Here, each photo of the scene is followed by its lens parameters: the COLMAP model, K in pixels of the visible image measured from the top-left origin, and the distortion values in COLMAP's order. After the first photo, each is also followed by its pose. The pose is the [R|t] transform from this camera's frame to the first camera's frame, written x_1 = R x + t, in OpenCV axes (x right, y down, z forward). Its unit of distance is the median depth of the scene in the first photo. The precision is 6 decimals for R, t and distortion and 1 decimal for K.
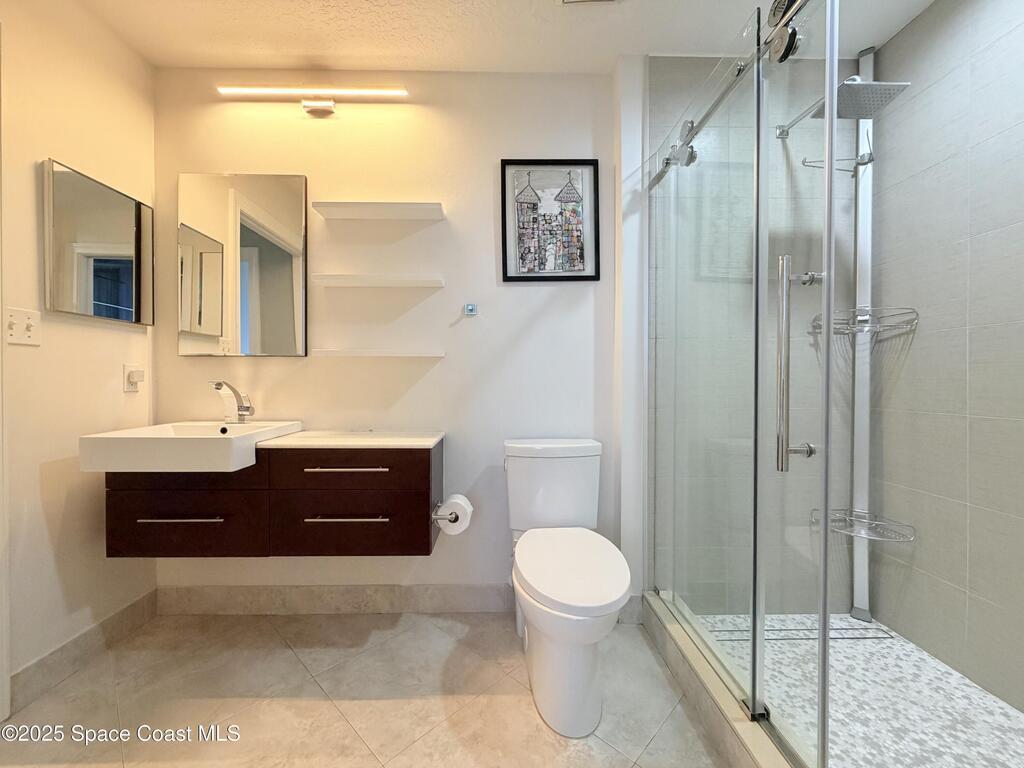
lens RADIAL K [[407.5, 0, 510.3], [0, 407.5, 378.2], [0, 0, 1]] dist [0.000103, 0.000742]
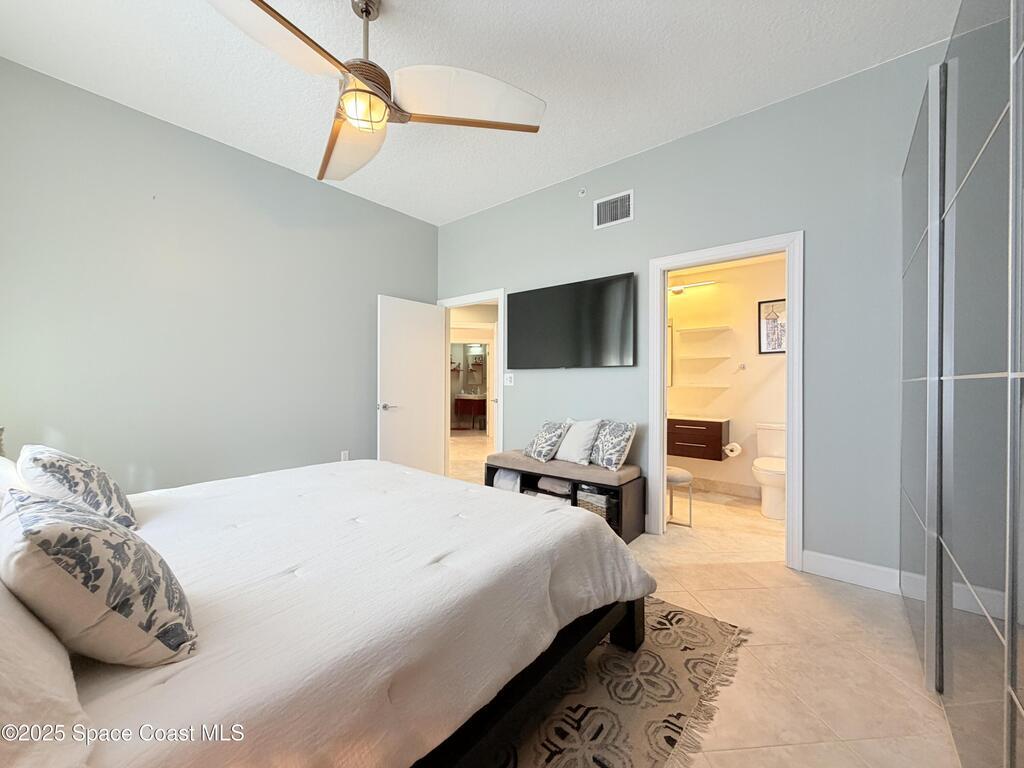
lens RADIAL K [[407.5, 0, 513.7], [0, 407.5, 380.5], [0, 0, 1]] dist [0.000103, 0.000742]
pose [[0.757639, 0.003505, -0.652664, 0.463335], [-0.009824, 0.999934, -0.006034, -0.067821], [0.652599, 0.010984, 0.757624, -1.745616]]
